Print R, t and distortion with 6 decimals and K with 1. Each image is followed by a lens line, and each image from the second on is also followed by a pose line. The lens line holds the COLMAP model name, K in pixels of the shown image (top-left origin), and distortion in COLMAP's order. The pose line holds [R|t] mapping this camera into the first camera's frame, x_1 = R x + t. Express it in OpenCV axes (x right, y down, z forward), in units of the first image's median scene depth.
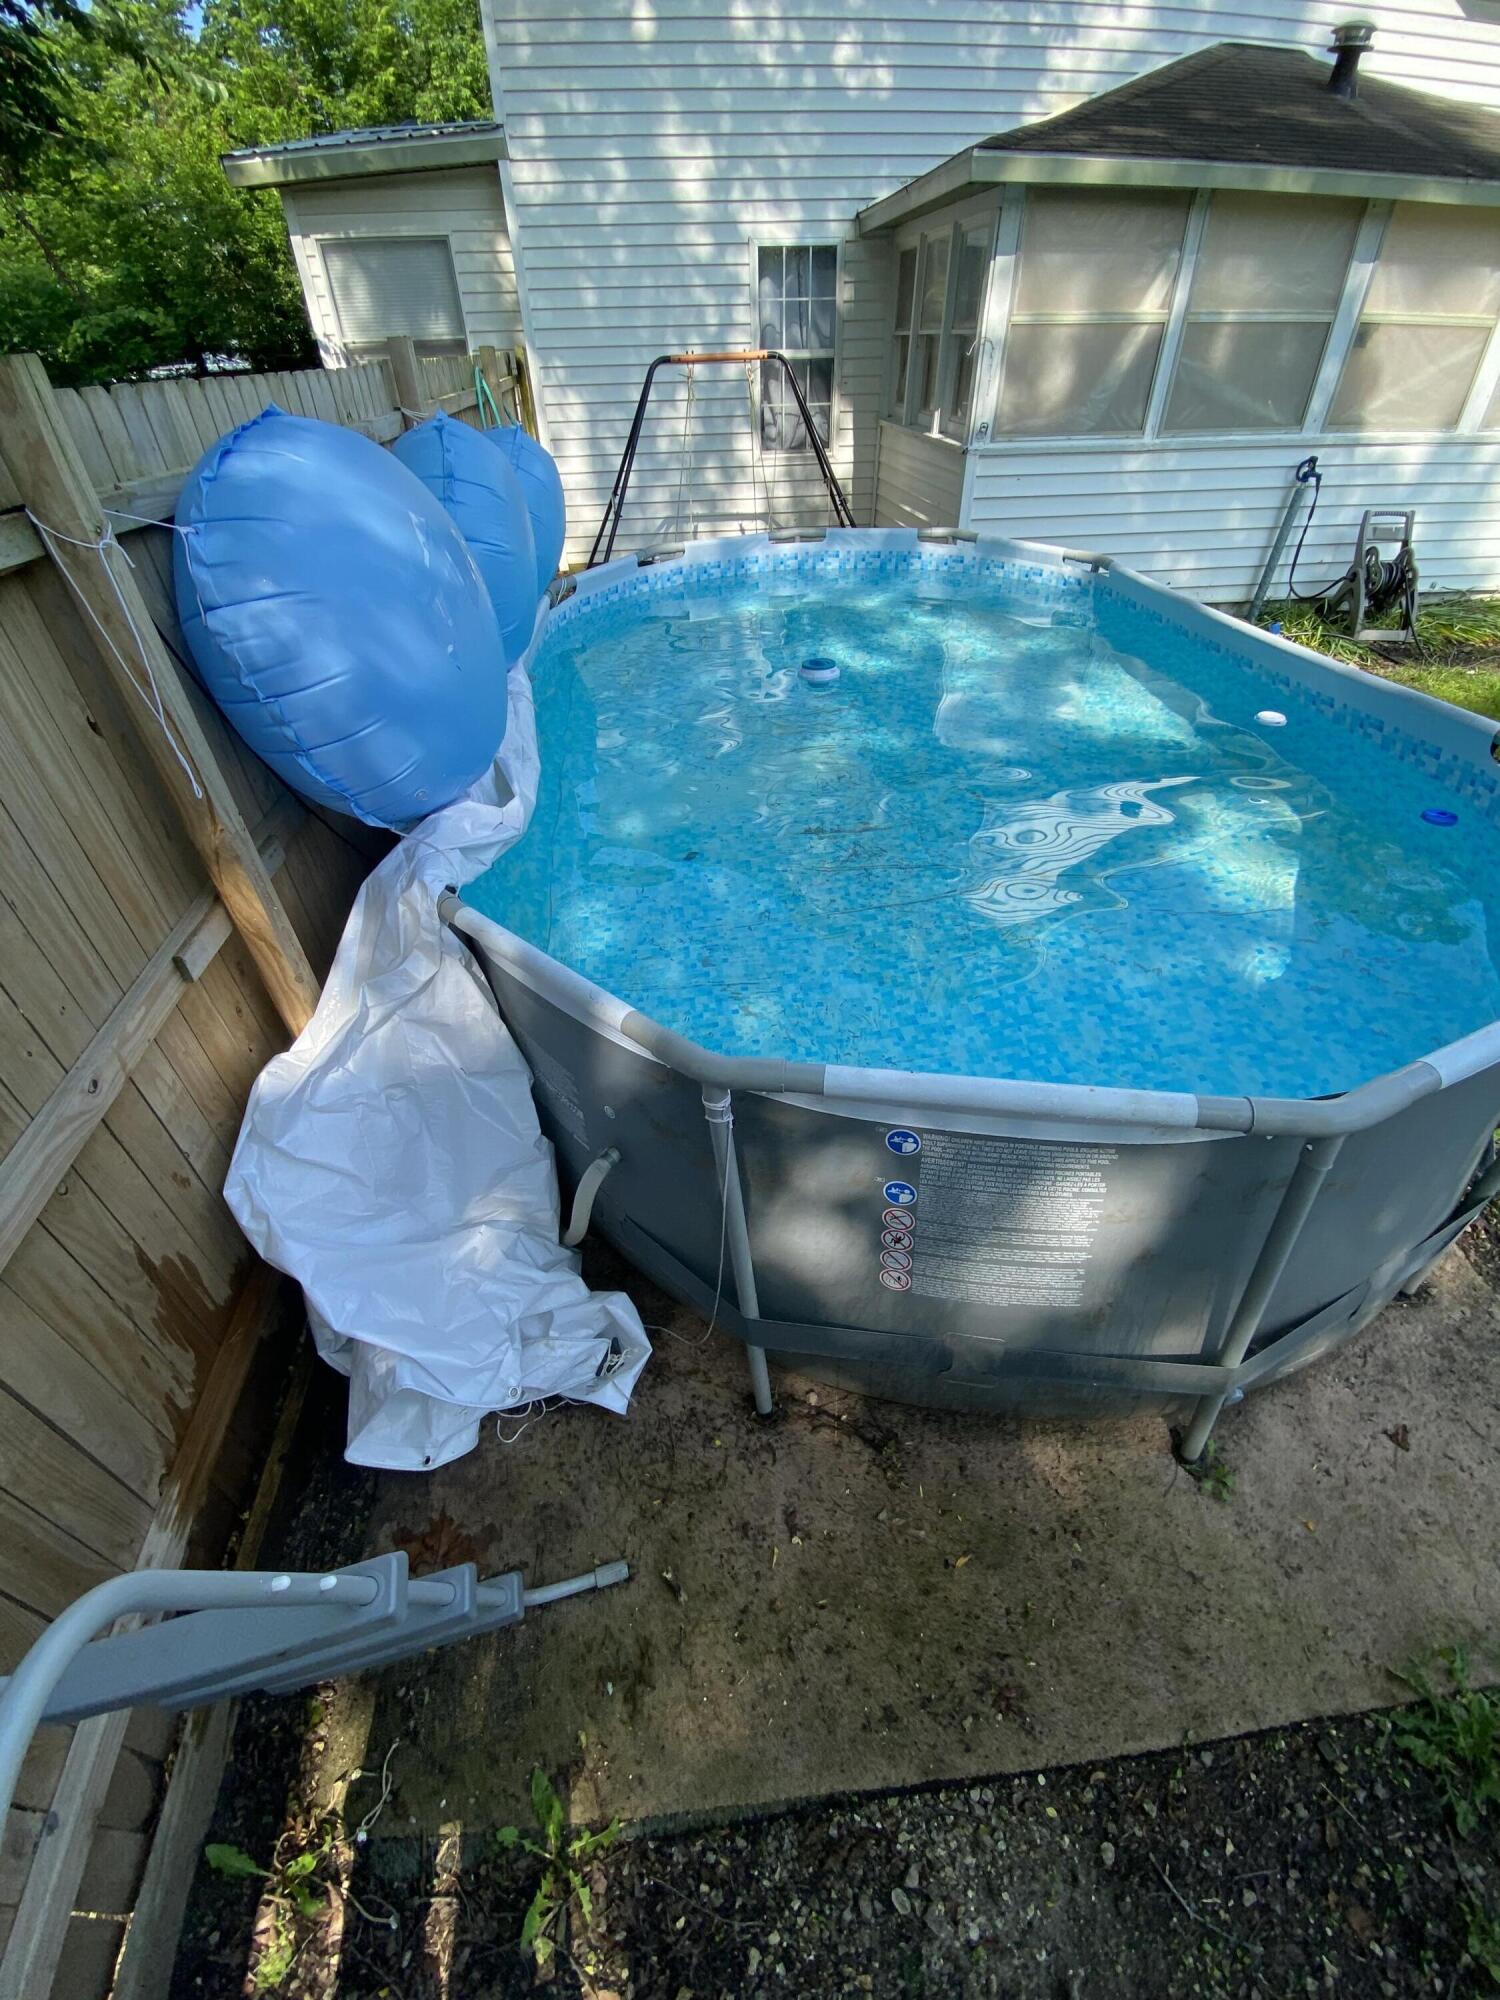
lens RADIAL K [[808.9, 0, 751.1], [0, 808.9, 989.7], [0, 0, 1]] dist [0.015680, -0.018949]
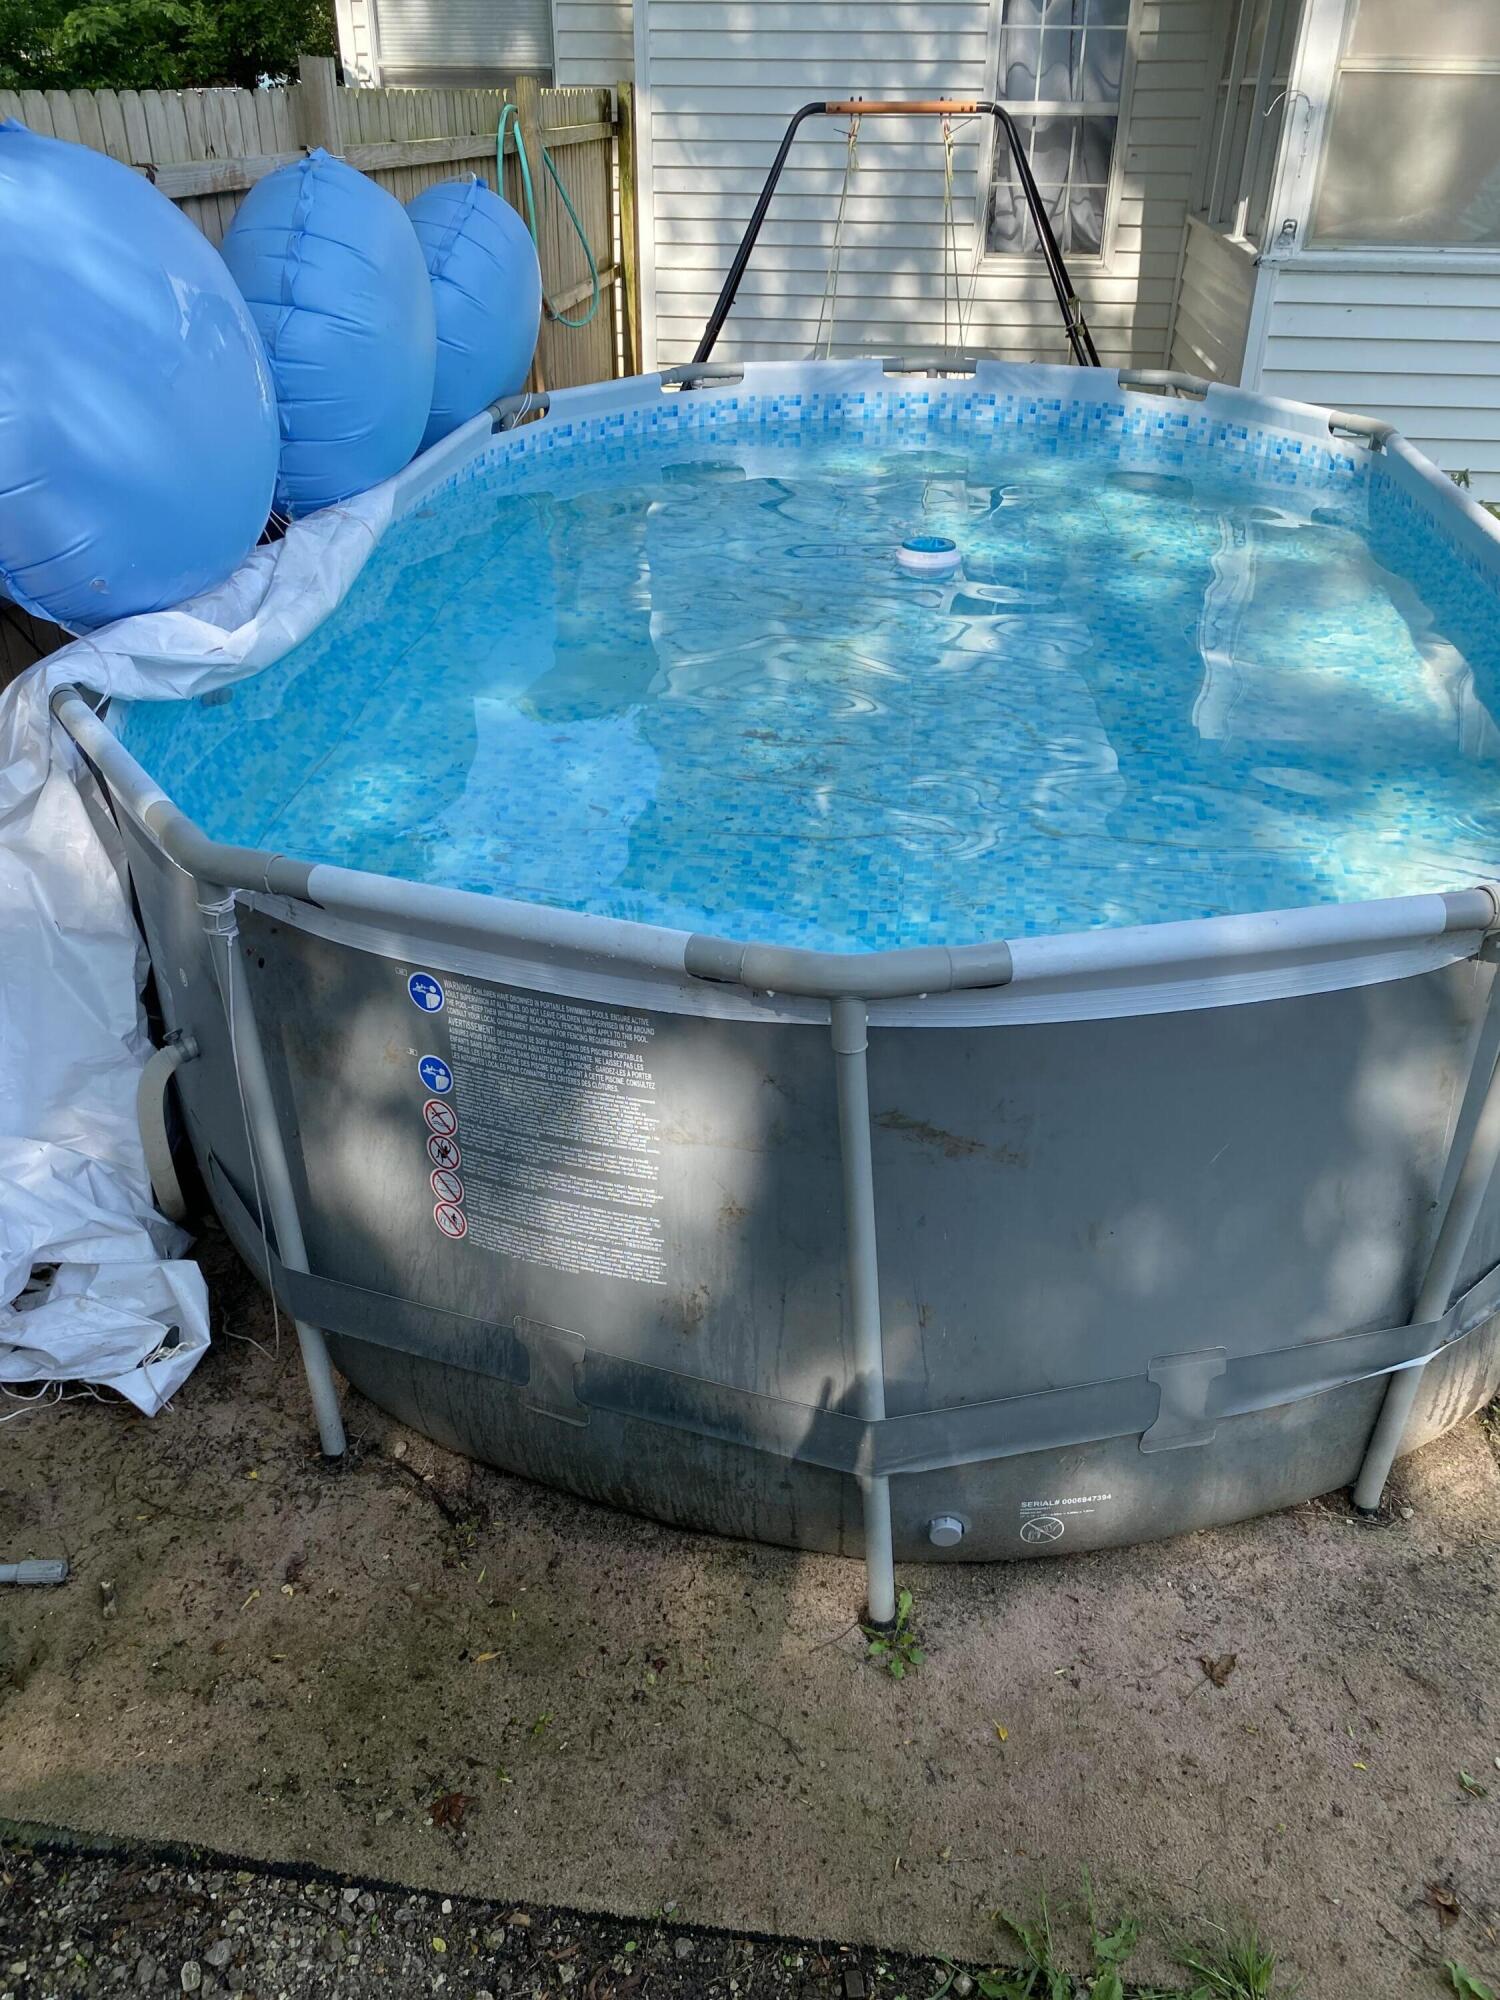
lens RADIAL K [[1519.9, 0, 750.0], [0, 1519.9, 1000.0], [0, 0, 1]] dist [0.011365, -0.011710]
pose [[0.972038, 0.144652, -0.184982, 0.550167], [-0.168216, 0.978576, -0.118713, 0.227586], [0.163847, 0.146511, 0.975545, -0.283362]]
